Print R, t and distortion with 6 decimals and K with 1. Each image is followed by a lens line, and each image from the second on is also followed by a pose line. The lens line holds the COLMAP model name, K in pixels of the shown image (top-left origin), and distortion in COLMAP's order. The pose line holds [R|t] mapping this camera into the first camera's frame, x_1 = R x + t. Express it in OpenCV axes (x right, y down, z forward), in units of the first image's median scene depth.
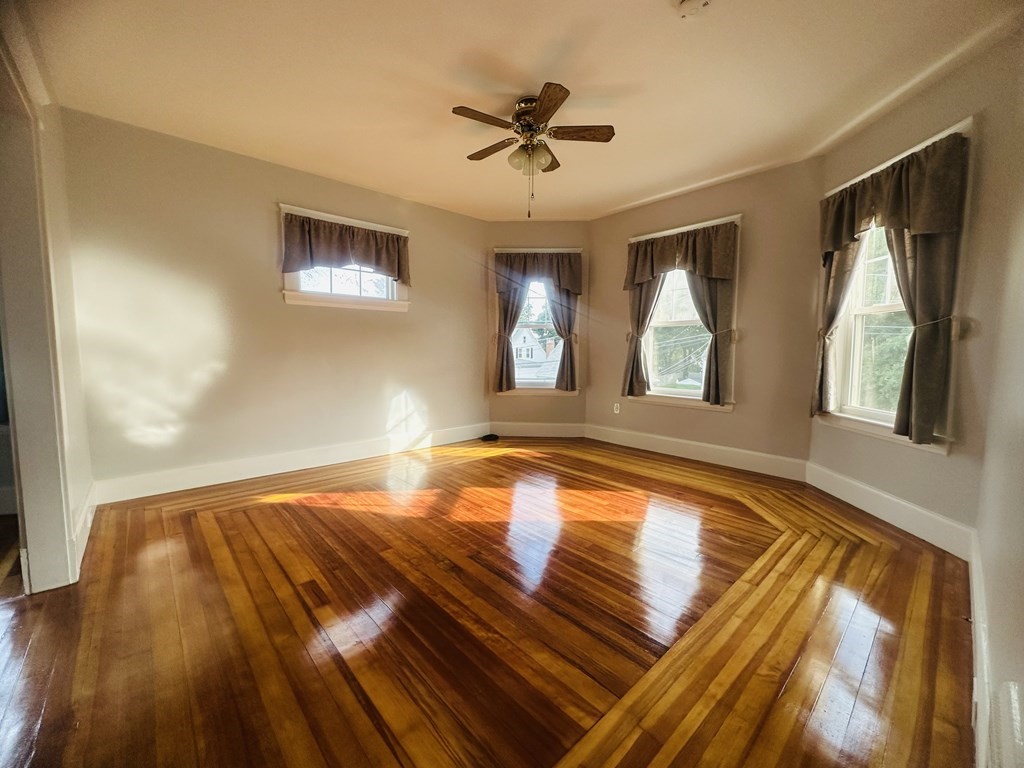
lens RADIAL K [[409.5, 0, 513.9], [0, 409.5, 383.7], [0, 0, 1]] dist [0.000509, 0.000424]
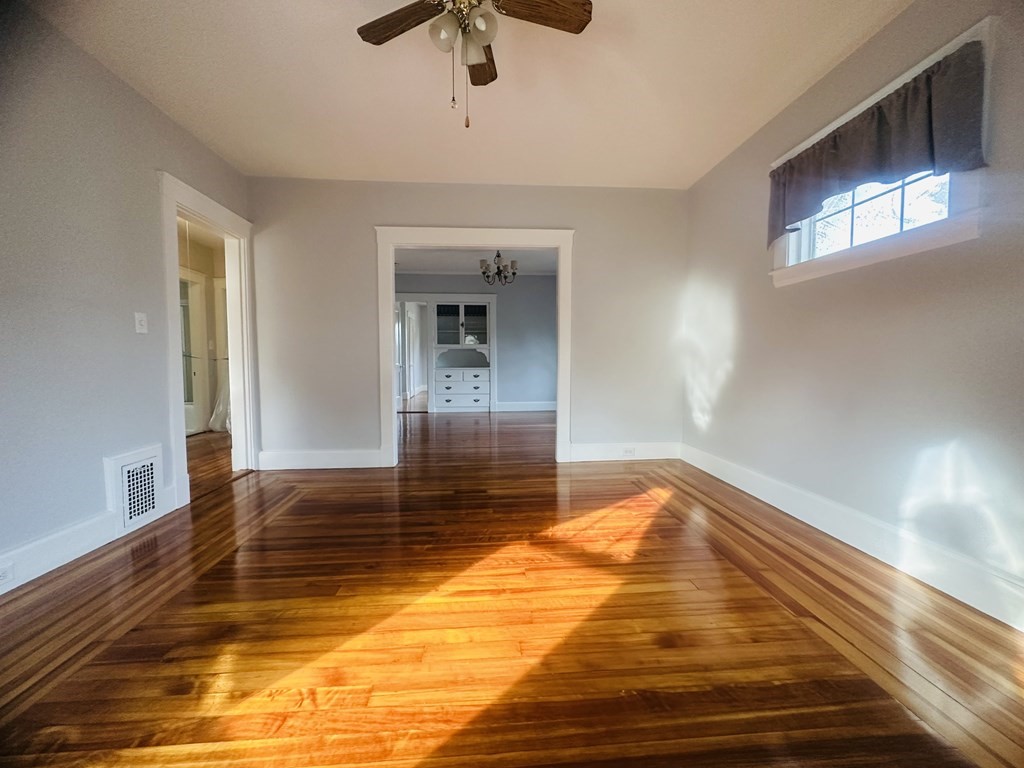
lens RADIAL K [[409.5, 0, 516.1], [0, 409.5, 378.9], [0, 0, 1]] dist [0.000509, 0.000424]
pose [[-0.611655, 0.032149, -0.790471, 0.330621], [-0.064505, 0.993820, 0.090332, -0.054609], [0.788490, 0.106242, -0.605802, 0.967619]]
